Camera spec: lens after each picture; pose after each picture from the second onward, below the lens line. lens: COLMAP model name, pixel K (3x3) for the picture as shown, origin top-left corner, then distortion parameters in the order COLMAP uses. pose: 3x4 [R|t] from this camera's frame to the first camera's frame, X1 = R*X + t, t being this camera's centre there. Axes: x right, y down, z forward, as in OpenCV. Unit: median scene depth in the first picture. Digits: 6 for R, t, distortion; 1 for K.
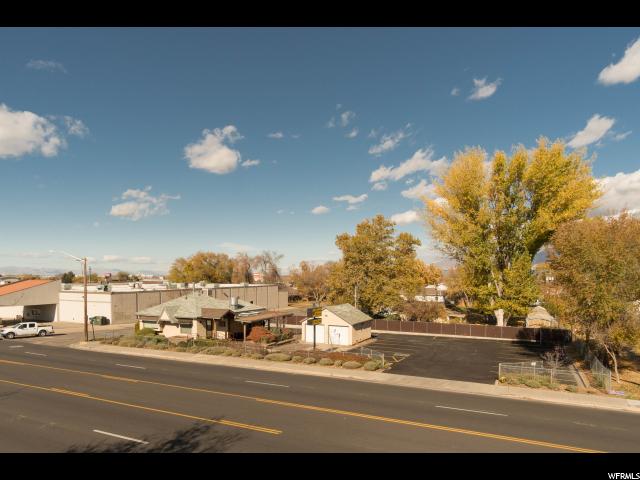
lens RADIAL K [[432.0, 0, 308.6], [0, 432.0, 272.9], [0, 0, 1]] dist [0.004804, 0.000375]
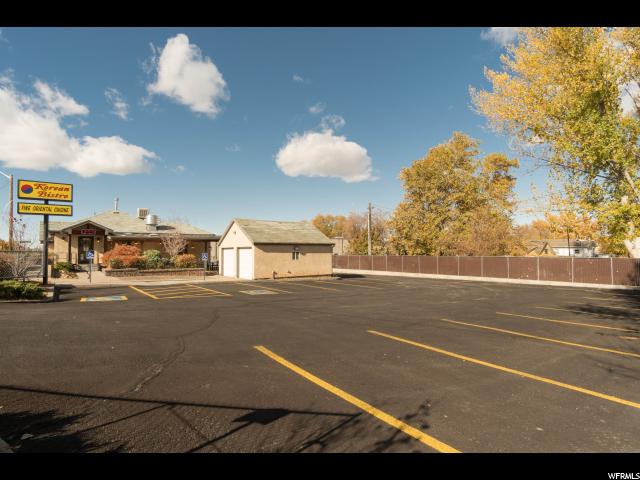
lens RADIAL K [[339.2, 0, 320.0], [0, 339.2, 240.0], [0, 0, 1]] dist [0.001674, 0.000226]
pose [[0.893390, -0.023037, -0.448690, 0.291976], [0.007232, 0.999293, -0.036906, 0.101041], [0.449223, 0.029727, 0.892925, 0.484152]]
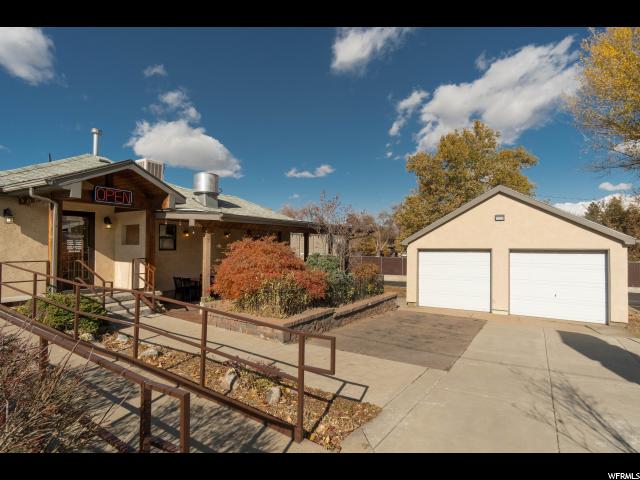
lens RADIAL K [[339.2, 0, 320.0], [0, 339.2, 240.0], [0, 0, 1]] dist [0.001674, 0.000226]
pose [[0.996507, -0.001106, -0.083501, -0.048016], [-0.001478, 0.999522, -0.030880, 0.095325], [0.083495, 0.030896, 0.996029, 0.596700]]
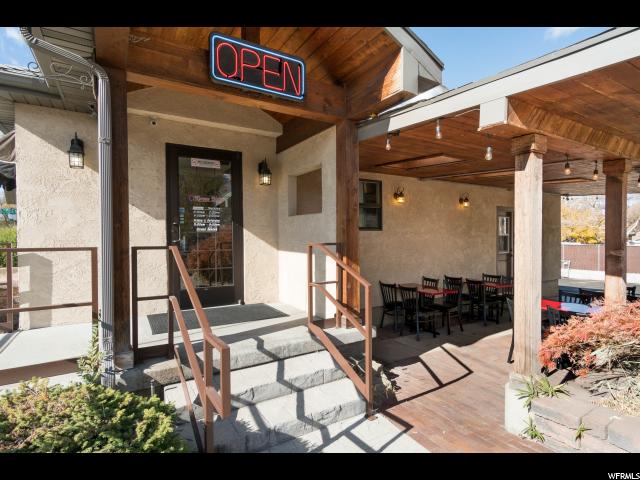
lens RADIAL K [[339.2, 0, 320.0], [0, 339.2, 240.0], [0, 0, 1]] dist [0.001674, 0.000226]
pose [[0.847546, -0.002330, -0.530716, -0.107670], [0.001225, 0.999996, -0.002434, 0.098409], [0.530720, 0.001413, 0.847546, 0.686726]]
